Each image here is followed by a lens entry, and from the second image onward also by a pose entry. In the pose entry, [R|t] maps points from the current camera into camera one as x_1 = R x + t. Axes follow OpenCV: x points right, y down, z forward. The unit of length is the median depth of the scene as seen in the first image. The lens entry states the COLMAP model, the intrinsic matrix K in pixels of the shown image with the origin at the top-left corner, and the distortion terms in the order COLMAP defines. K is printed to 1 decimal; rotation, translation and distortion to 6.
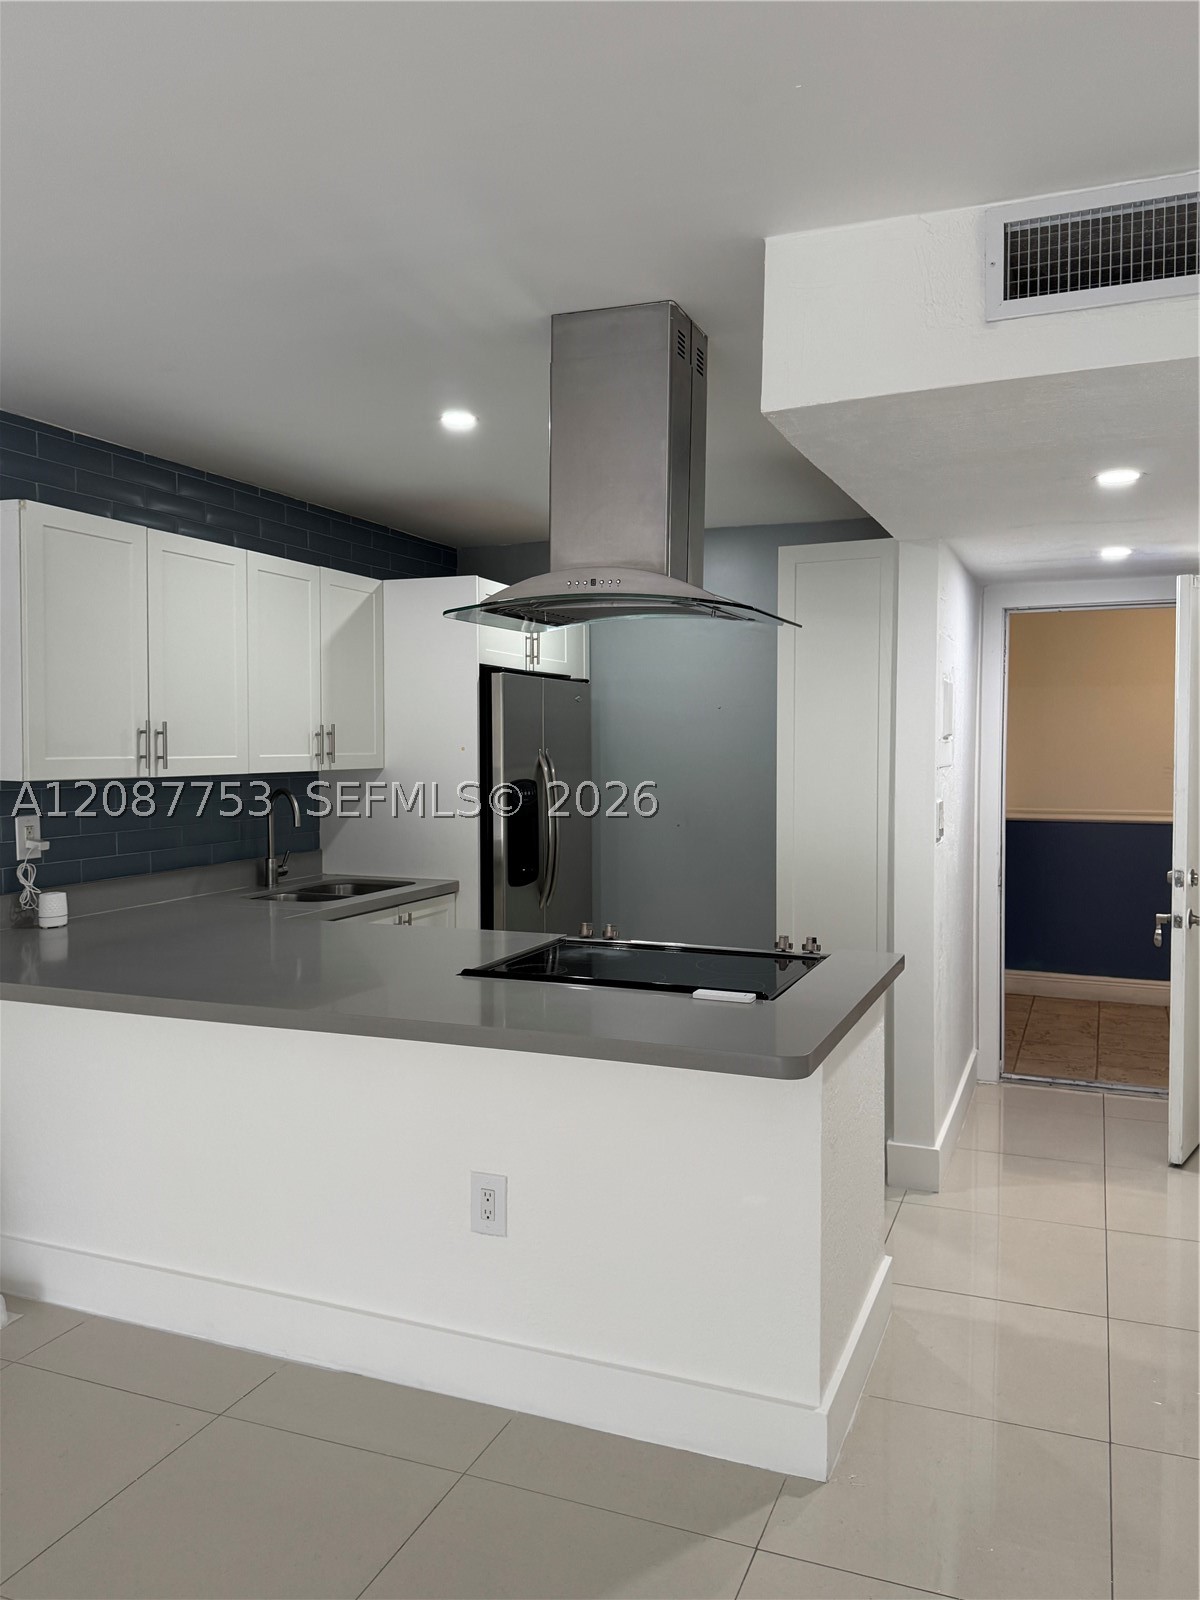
lens RADIAL K [[1208.3, 0, 600.0], [0, 1208.3, 800.0], [0, 0, 1]] dist [-0.003544, -0.000740]
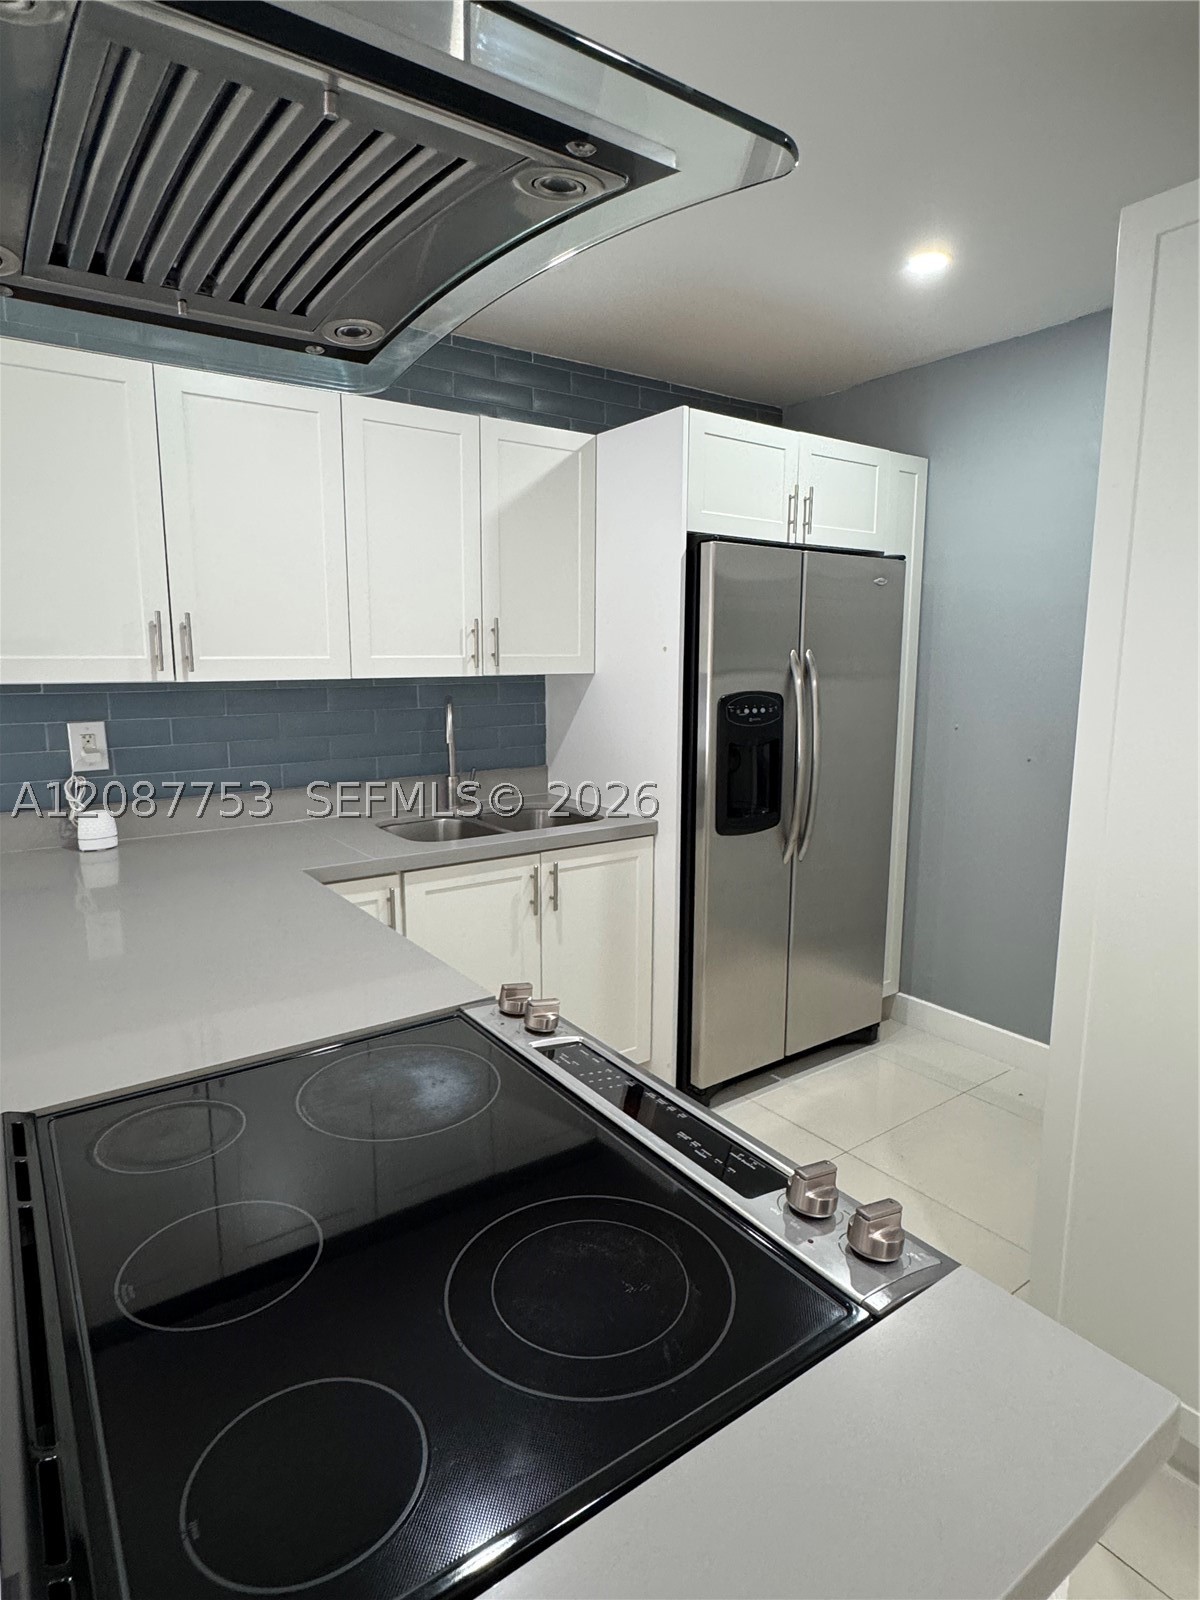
lens RADIAL K [[899.0, 0, 600.0], [0, 899.0, 800.0], [0, 0, 1]] dist [0.002441, 0.000109]
pose [[0.843007, 0.095033, -0.529441, 0.159558], [-0.028539, 0.990785, 0.132402, -0.022758], [0.537145, -0.096506, 0.837951, 0.499913]]
